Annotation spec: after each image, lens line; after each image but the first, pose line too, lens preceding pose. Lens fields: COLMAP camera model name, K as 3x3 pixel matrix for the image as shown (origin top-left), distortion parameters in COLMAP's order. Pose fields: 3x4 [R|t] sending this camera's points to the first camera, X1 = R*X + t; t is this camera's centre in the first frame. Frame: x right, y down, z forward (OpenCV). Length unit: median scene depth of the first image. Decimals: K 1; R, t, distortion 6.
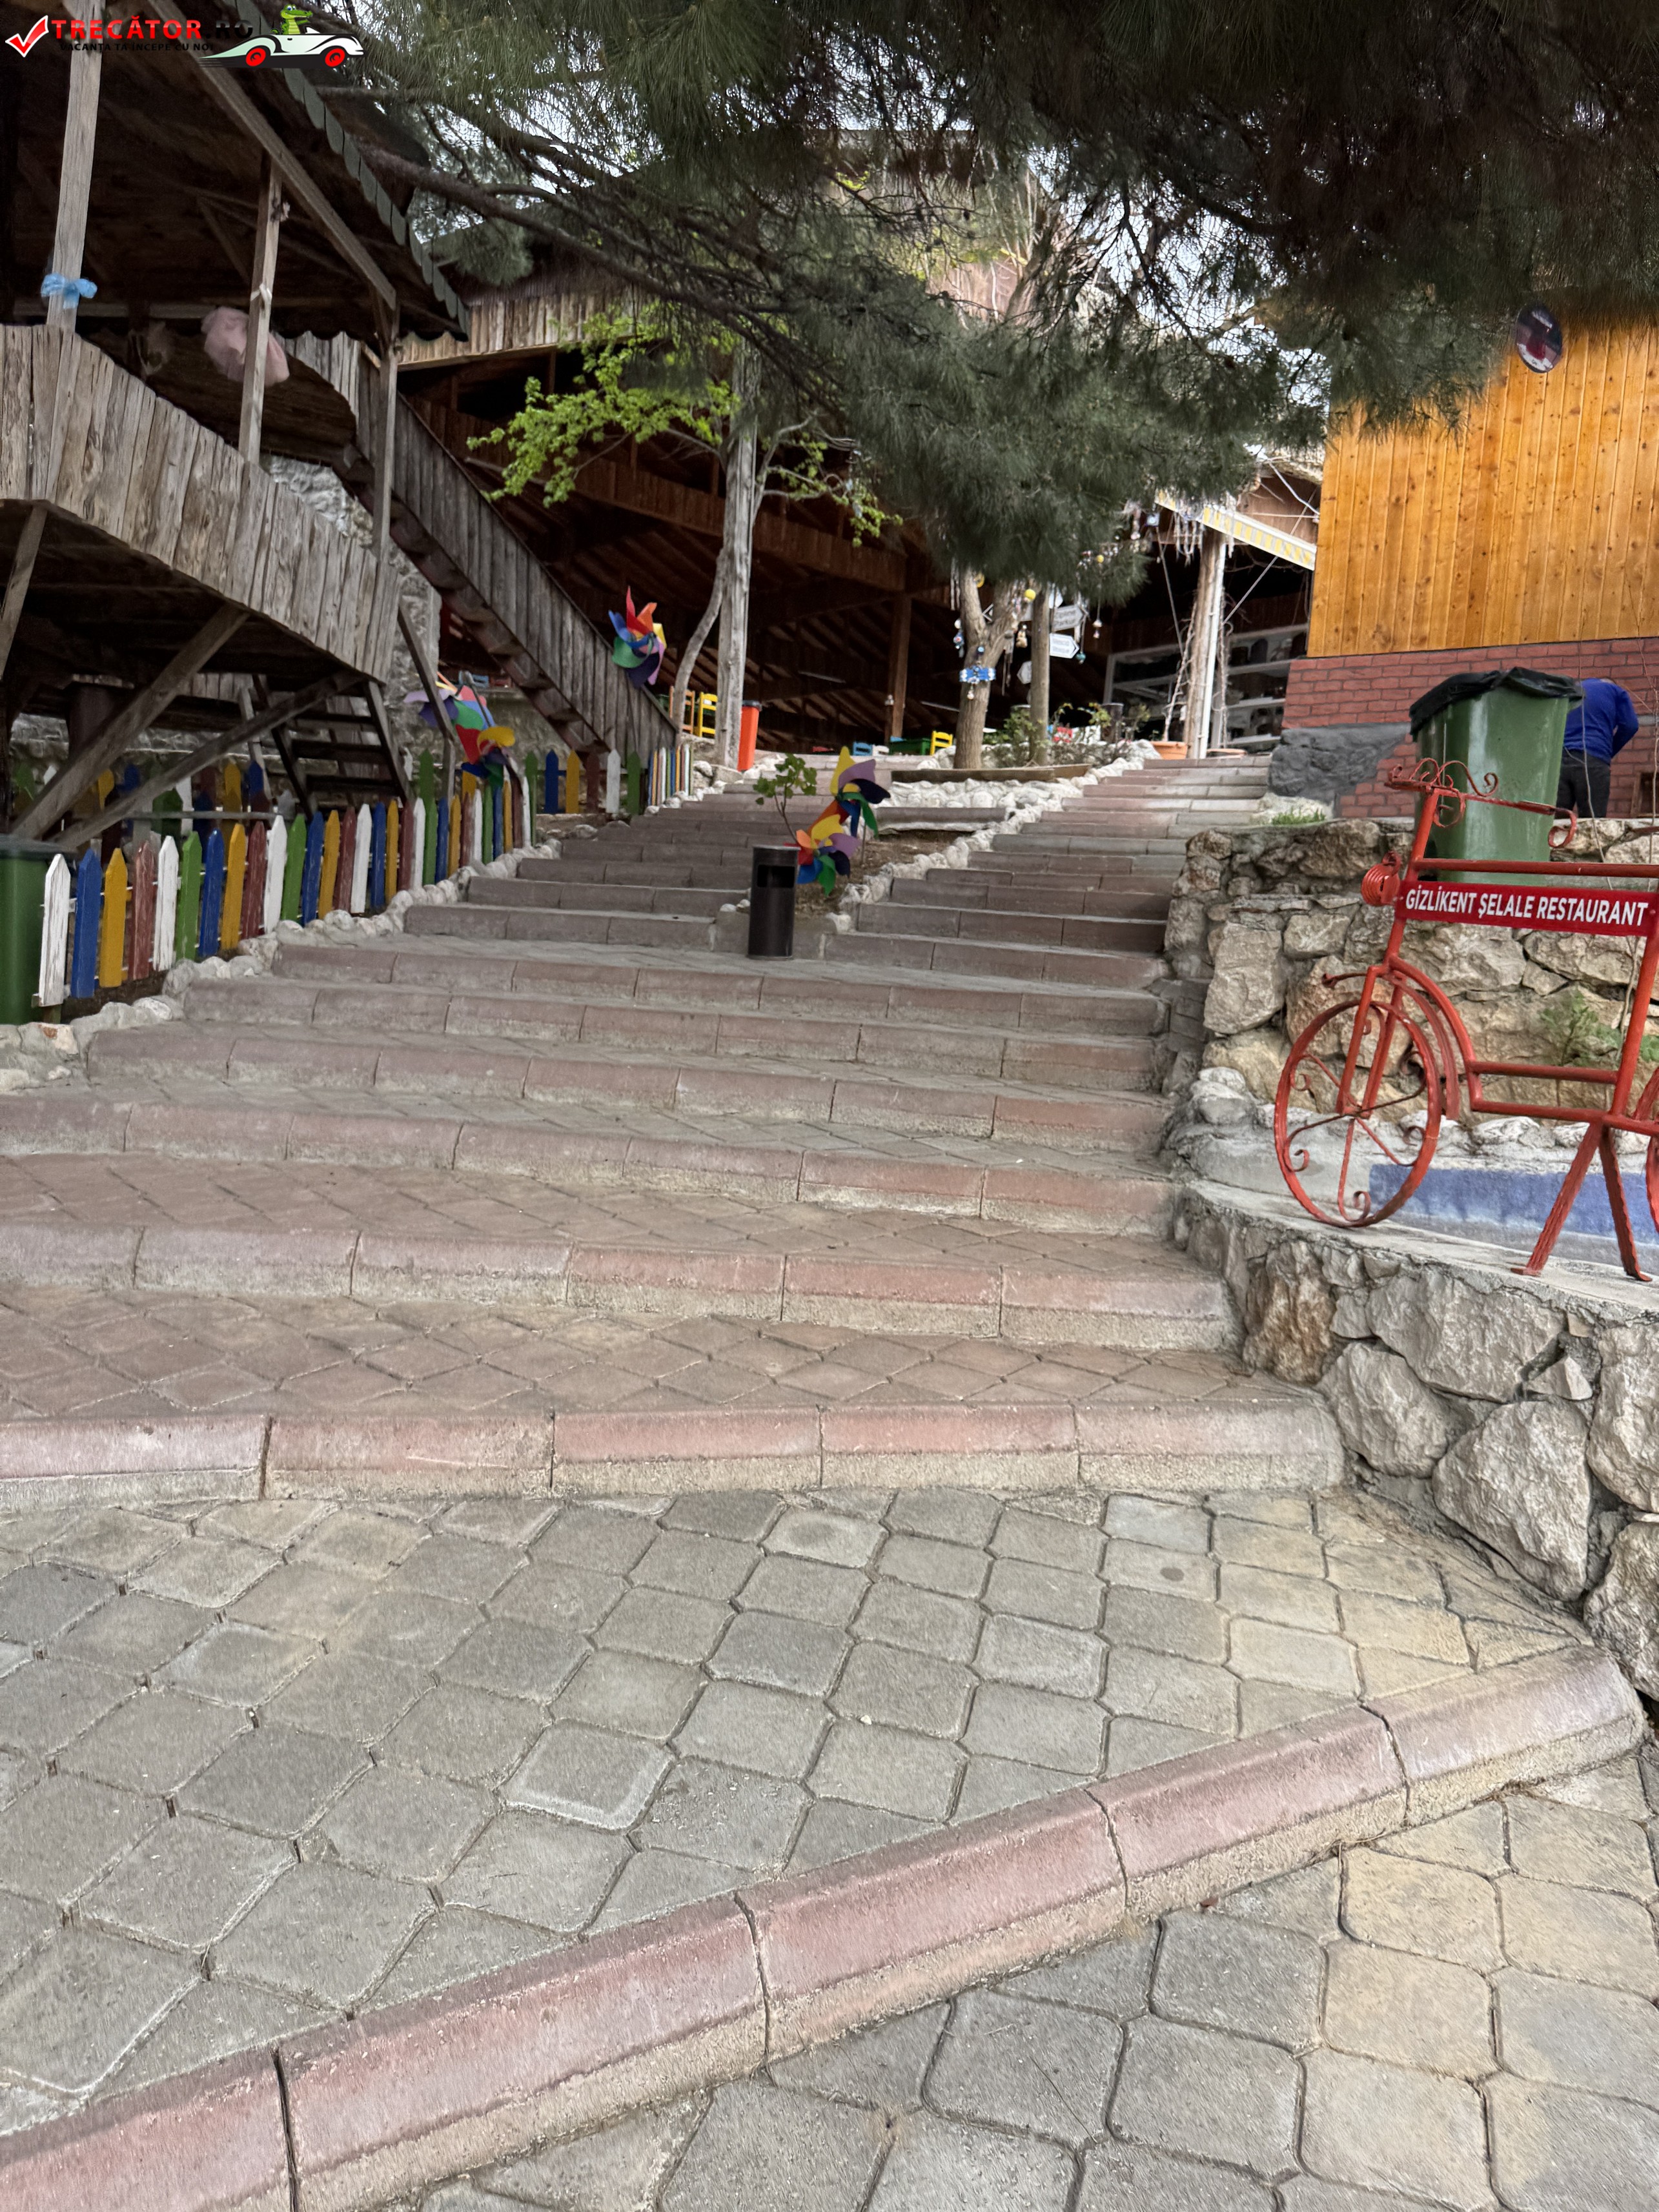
lens RADIAL K [[1532.6, 0, 755.2], [0, 1532.6, 1046.0], [0, 0, 1]] dist [0.123942, -0.251640]
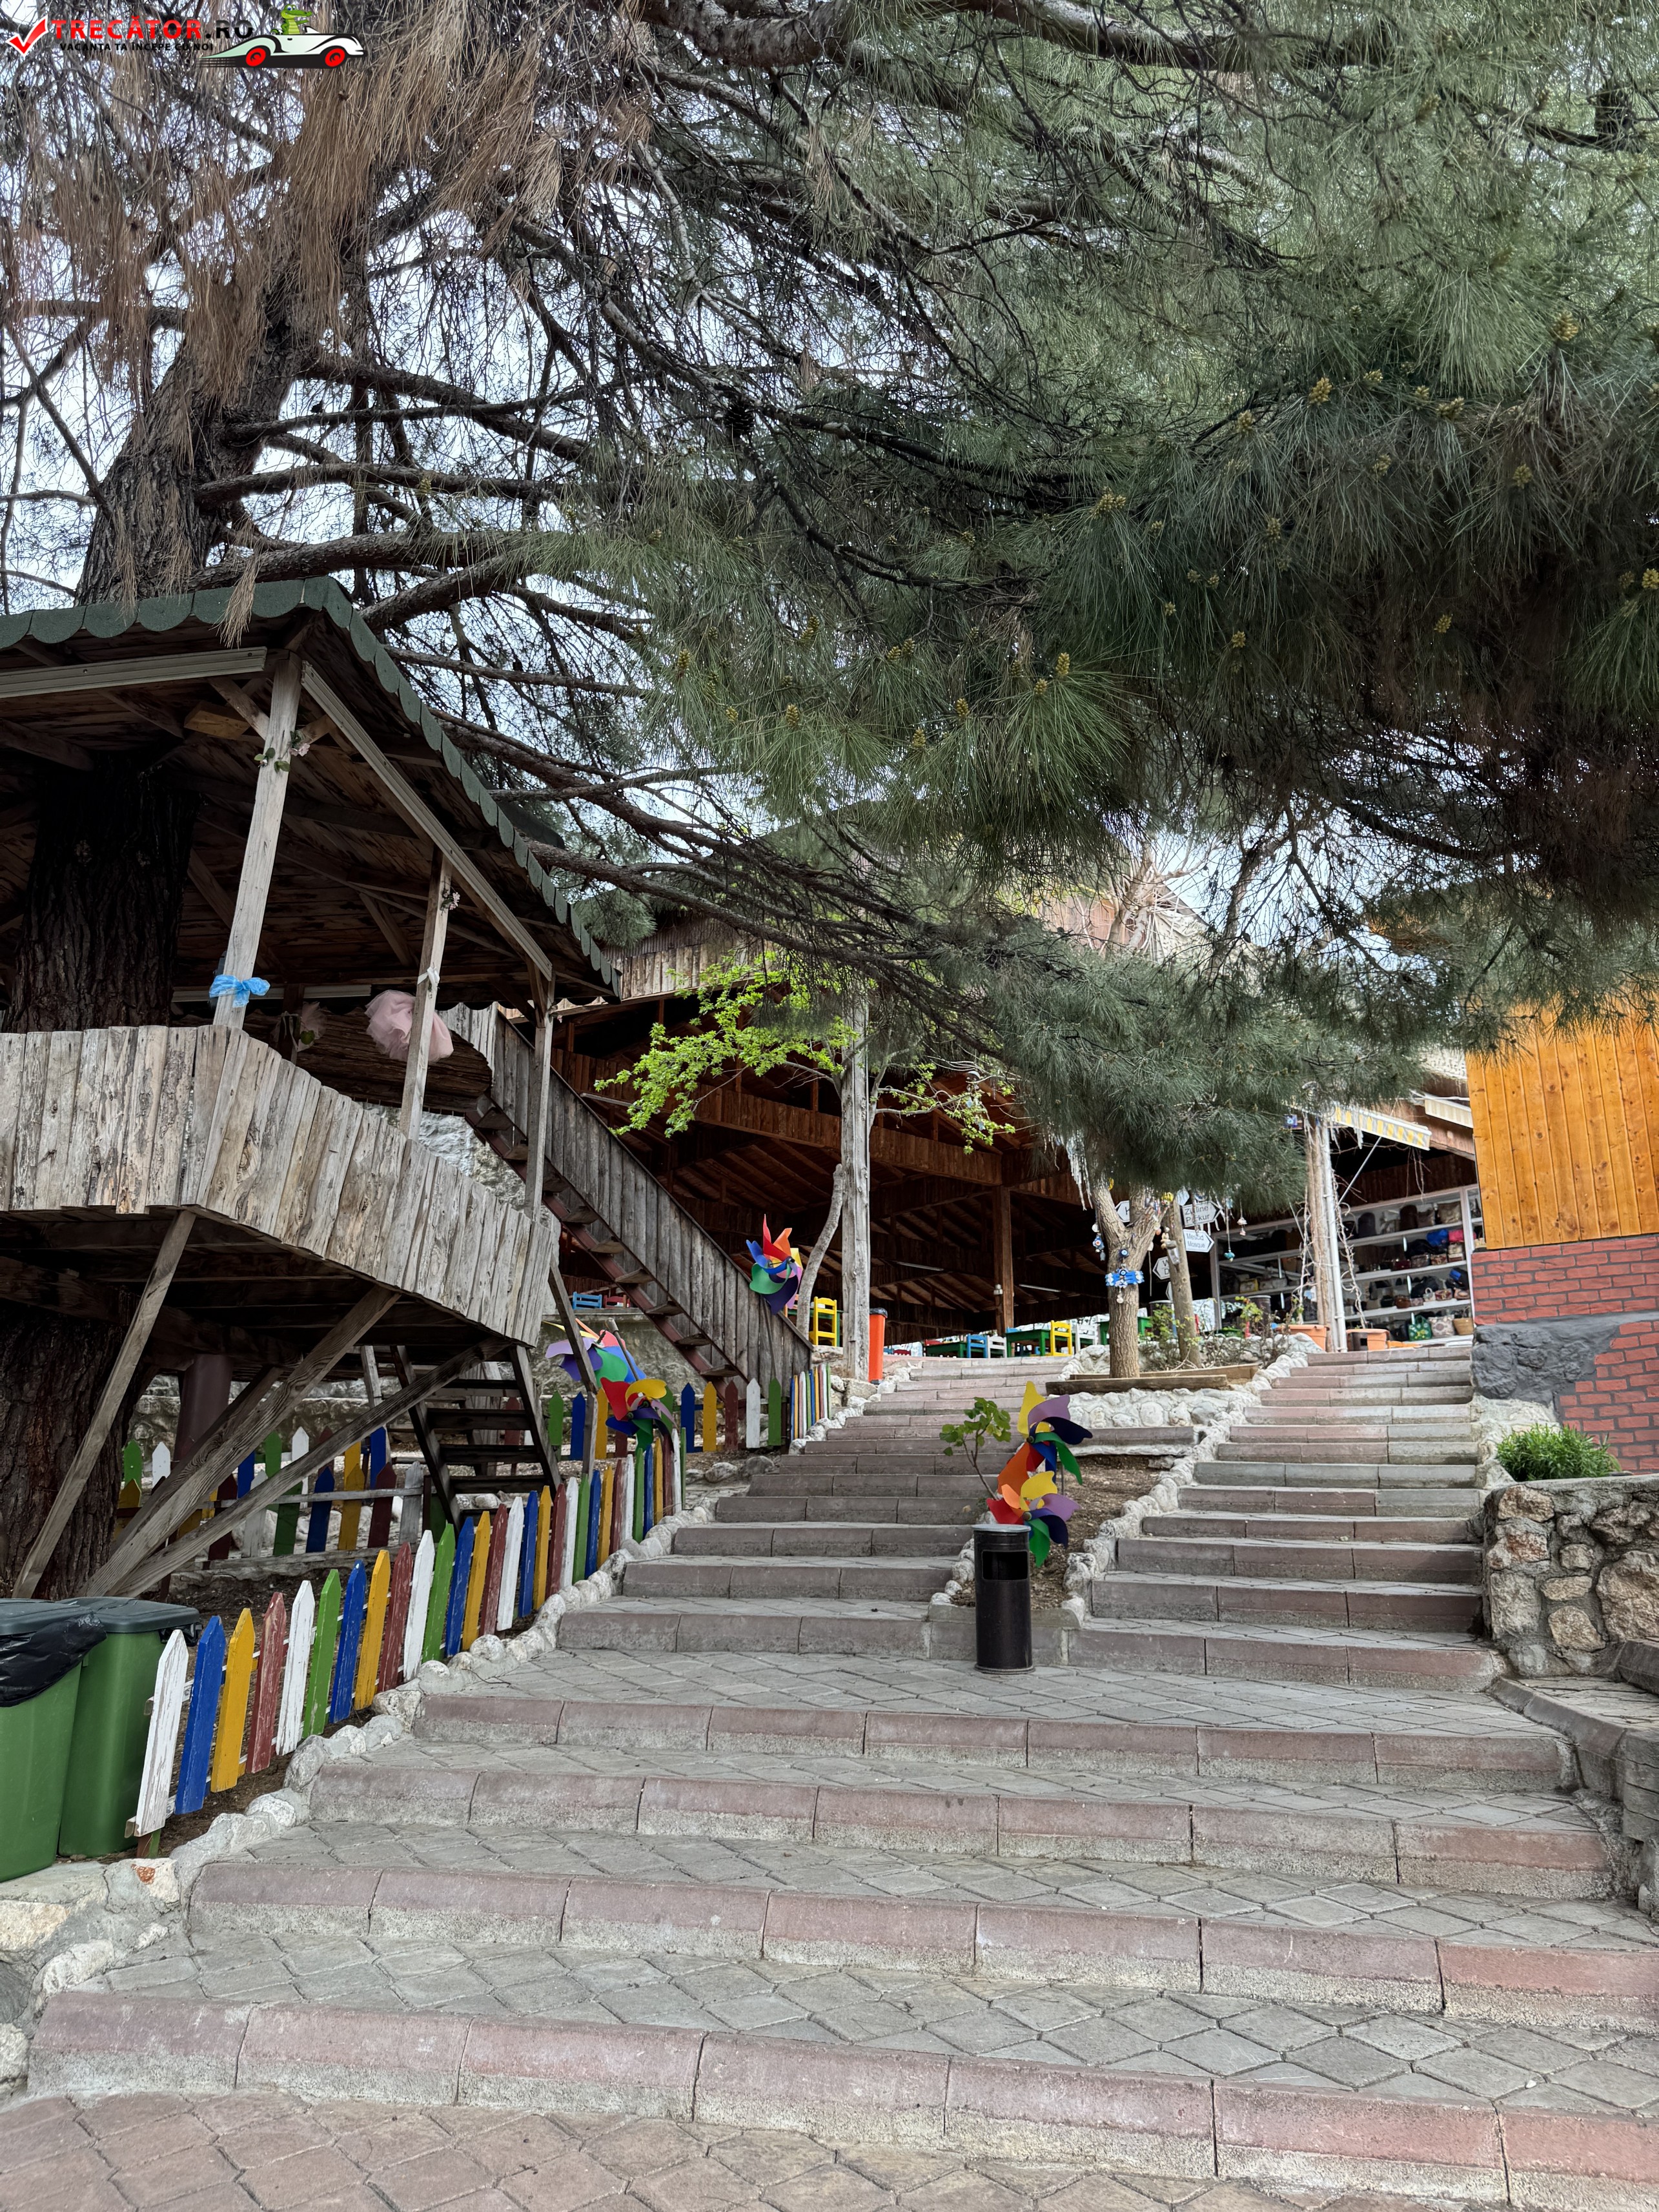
lens RADIAL K [[1511.0, 0, 768.6], [0, 1511.0, 1089.4], [0, 0, 1]] dist [0.053142, -0.077515]
pose [[0.997637, -0.059702, -0.034001, -0.062789], [0.044614, 0.939282, -0.340234, -0.068340], [0.052249, 0.337913, 0.939726, 0.113259]]
